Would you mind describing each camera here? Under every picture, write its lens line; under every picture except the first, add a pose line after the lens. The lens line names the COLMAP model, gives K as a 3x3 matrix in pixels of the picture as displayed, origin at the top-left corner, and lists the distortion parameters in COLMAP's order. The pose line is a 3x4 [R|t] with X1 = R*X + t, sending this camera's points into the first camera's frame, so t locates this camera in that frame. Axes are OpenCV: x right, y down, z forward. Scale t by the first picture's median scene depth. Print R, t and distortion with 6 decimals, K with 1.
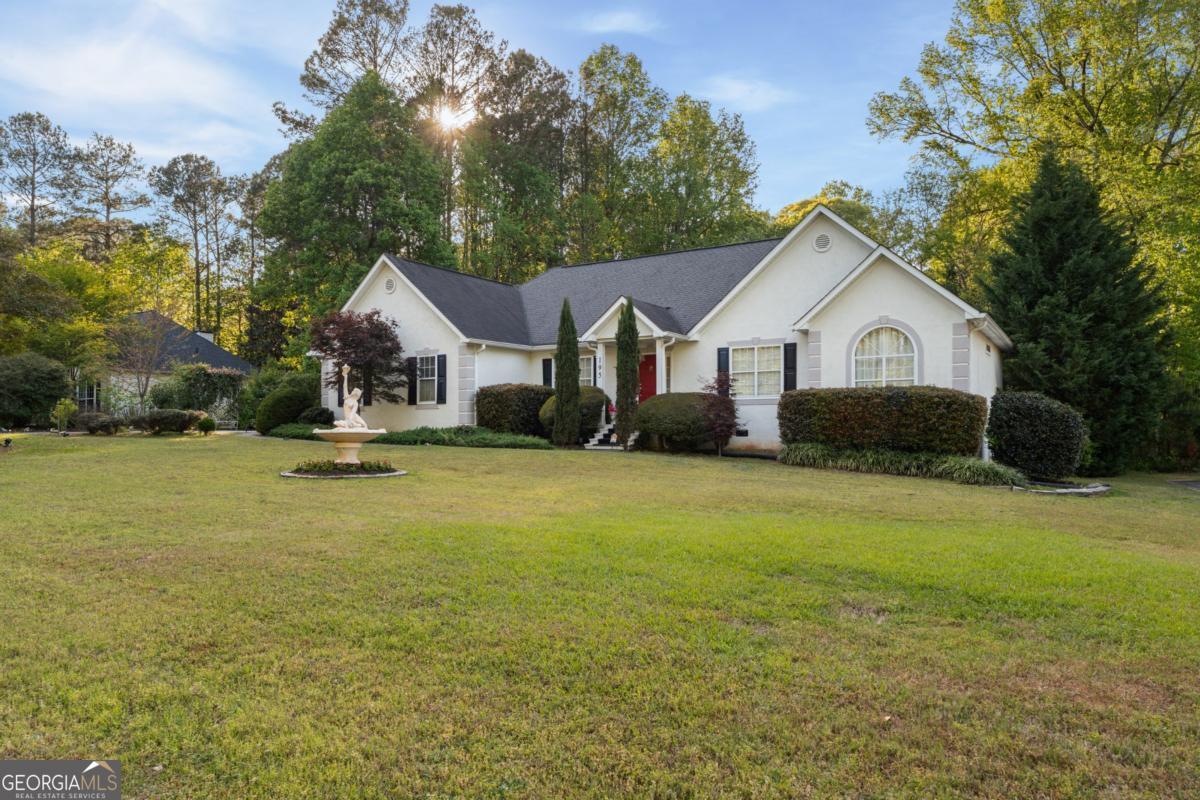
lens RADIAL K [[773.5, 0, 600.9], [0, 773.5, 434.5], [0, 0, 1]] dist [-0.018986, 0.001180]
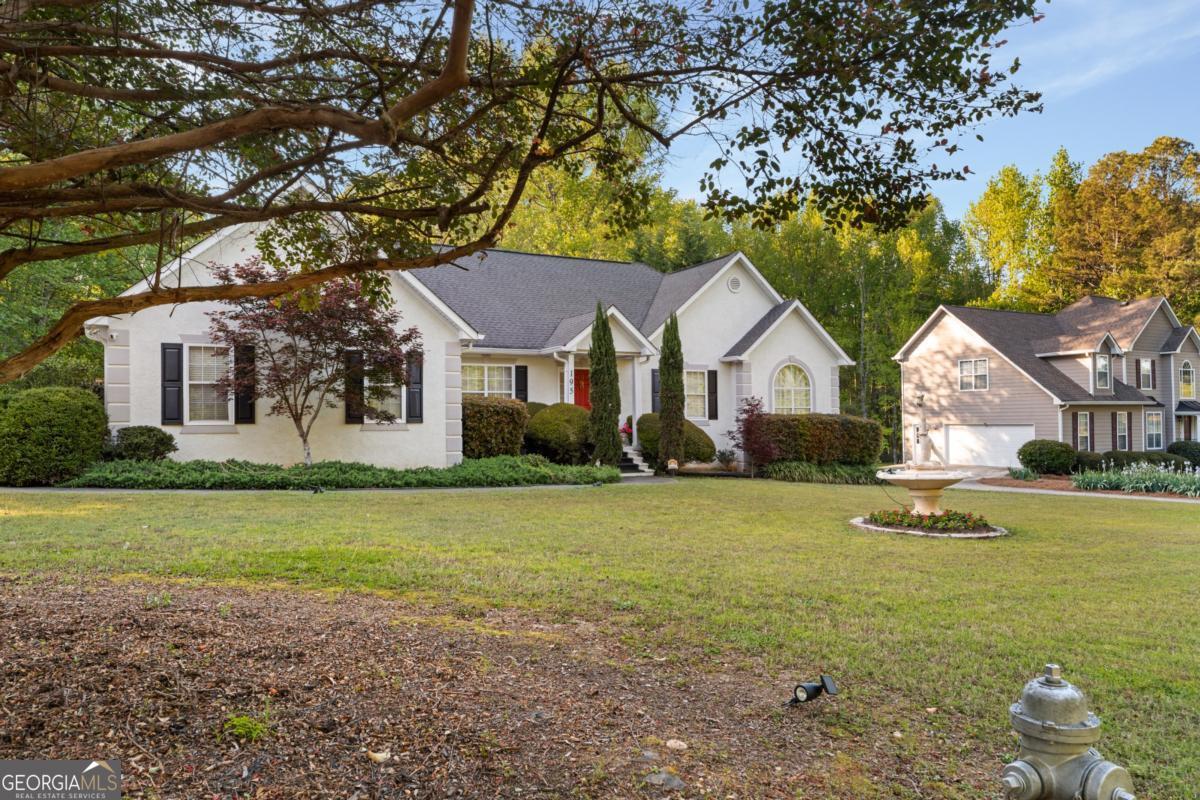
lens RADIAL K [[784.1, 0, 600.0], [0, 784.1, 400.0], [0, 0, 1]] dist [0.003861, 0.000749]
pose [[0.535123, 0.023350, 0.844451, -0.754947], [0.007336, 0.999452, -0.032285, -0.038946], [-0.844742, 0.023471, 0.534659, 0.513377]]
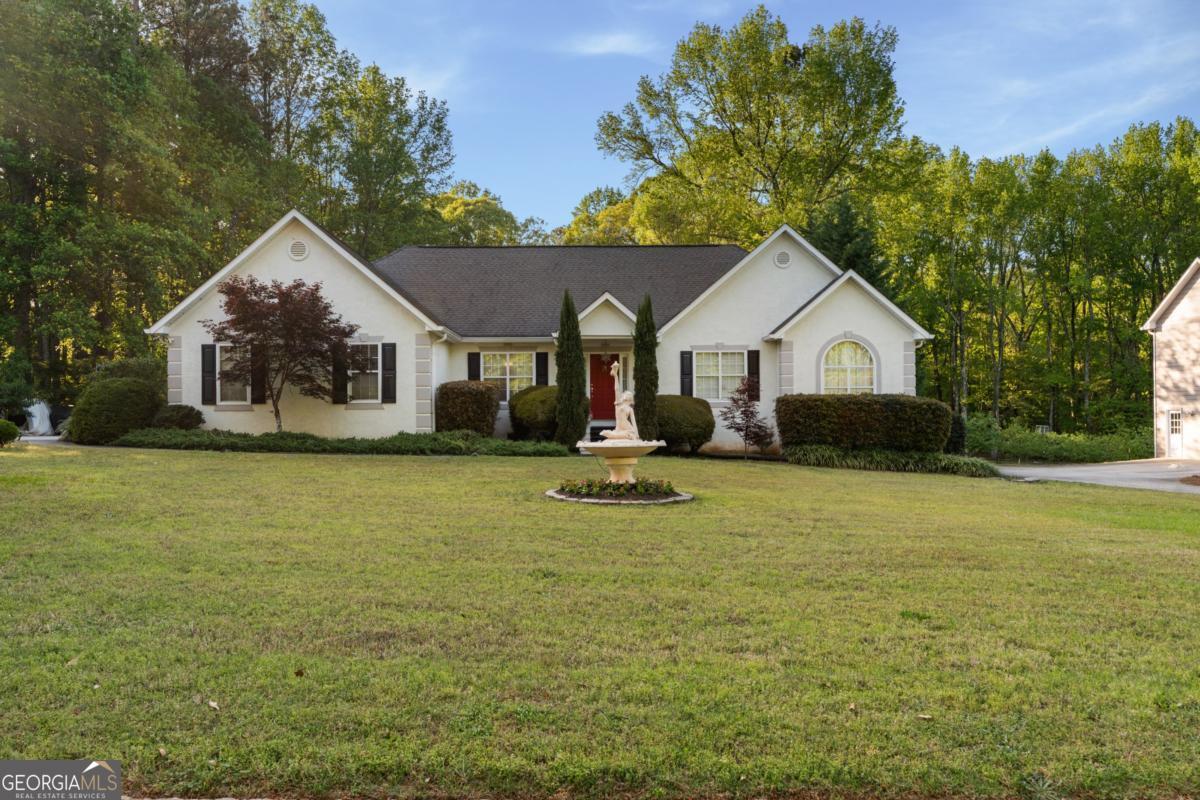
lens RADIAL K [[773.5, 0, 600.9], [0, 773.5, 434.5], [0, 0, 1]] dist [-0.018986, 0.001180]
pose [[0.848261, -0.011659, 0.529451, -0.476784], [0.007448, 0.999921, 0.010087, -0.013923], [-0.529527, -0.004613, 0.848281, 0.199004]]
